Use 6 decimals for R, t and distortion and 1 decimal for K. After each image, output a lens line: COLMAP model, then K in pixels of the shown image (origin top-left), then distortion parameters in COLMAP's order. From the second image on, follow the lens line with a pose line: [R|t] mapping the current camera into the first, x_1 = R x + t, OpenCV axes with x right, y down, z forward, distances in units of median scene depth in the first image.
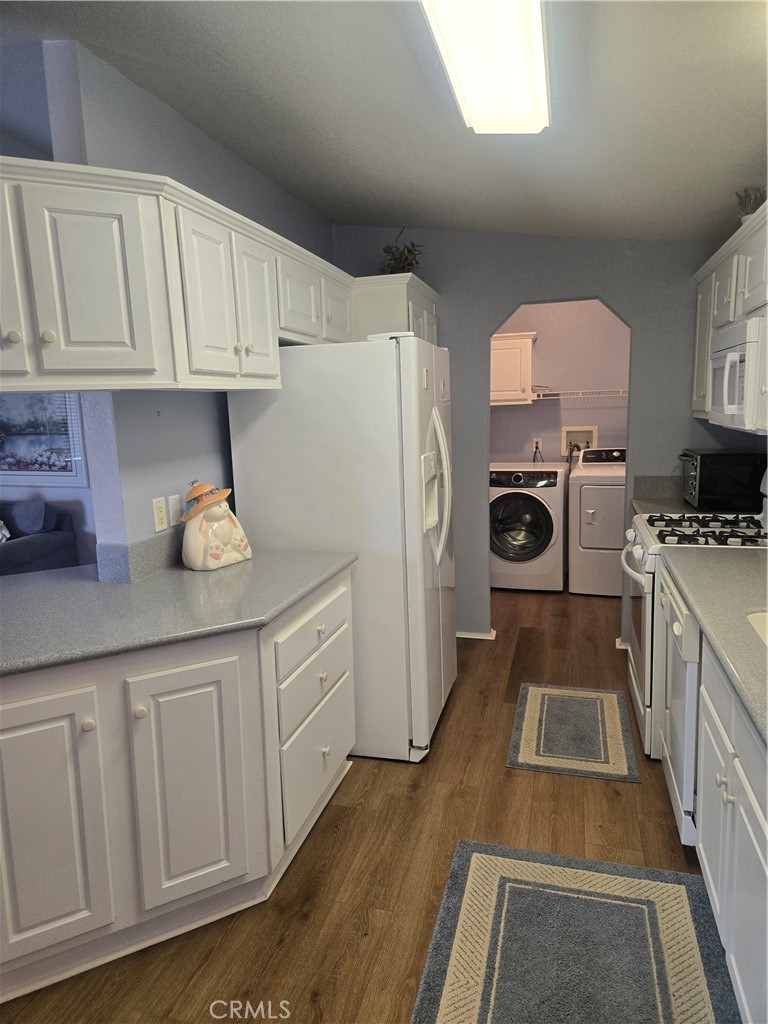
lens RADIAL K [[693.3, 0, 380.4], [0, 693.3, 511.8], [0, 0, 1]] dist [0.056959, -0.029451]
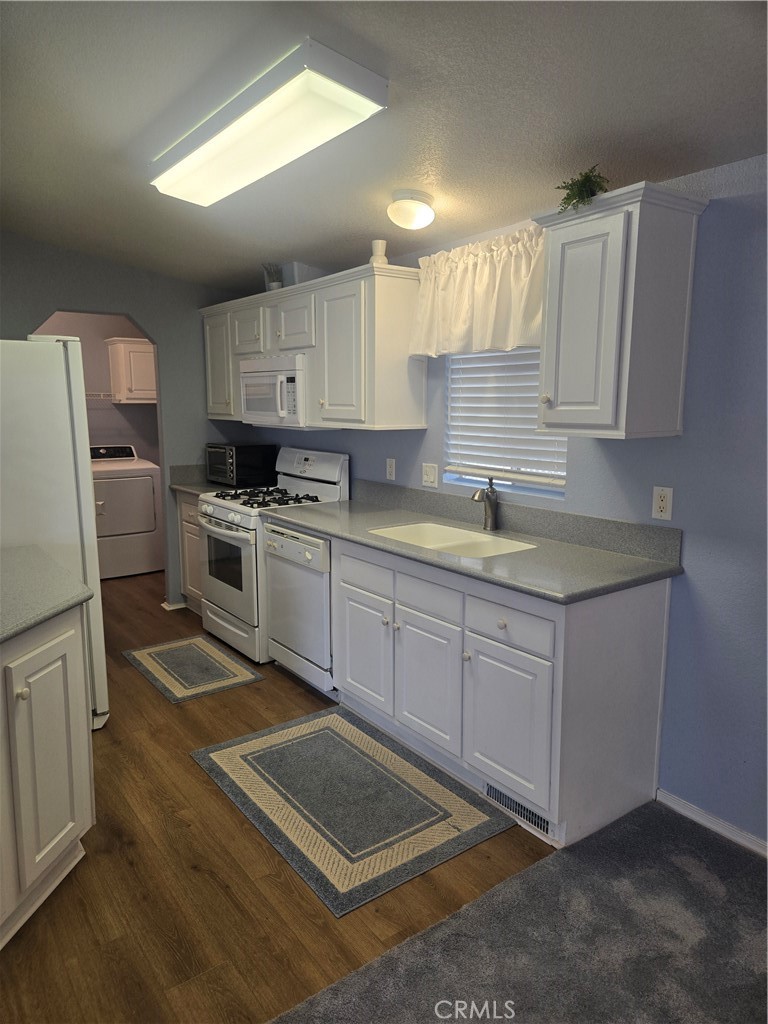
lens RADIAL K [[693.3, 0, 379.1], [0, 693.3, 508.8], [0, 0, 1]] dist [0.056959, -0.029451]
pose [[0.609333, -0.093113, 0.787428, -0.552297], [0.100848, 0.994117, 0.039515, 0.016845], [-0.786475, 0.055332, 0.615138, -0.049889]]
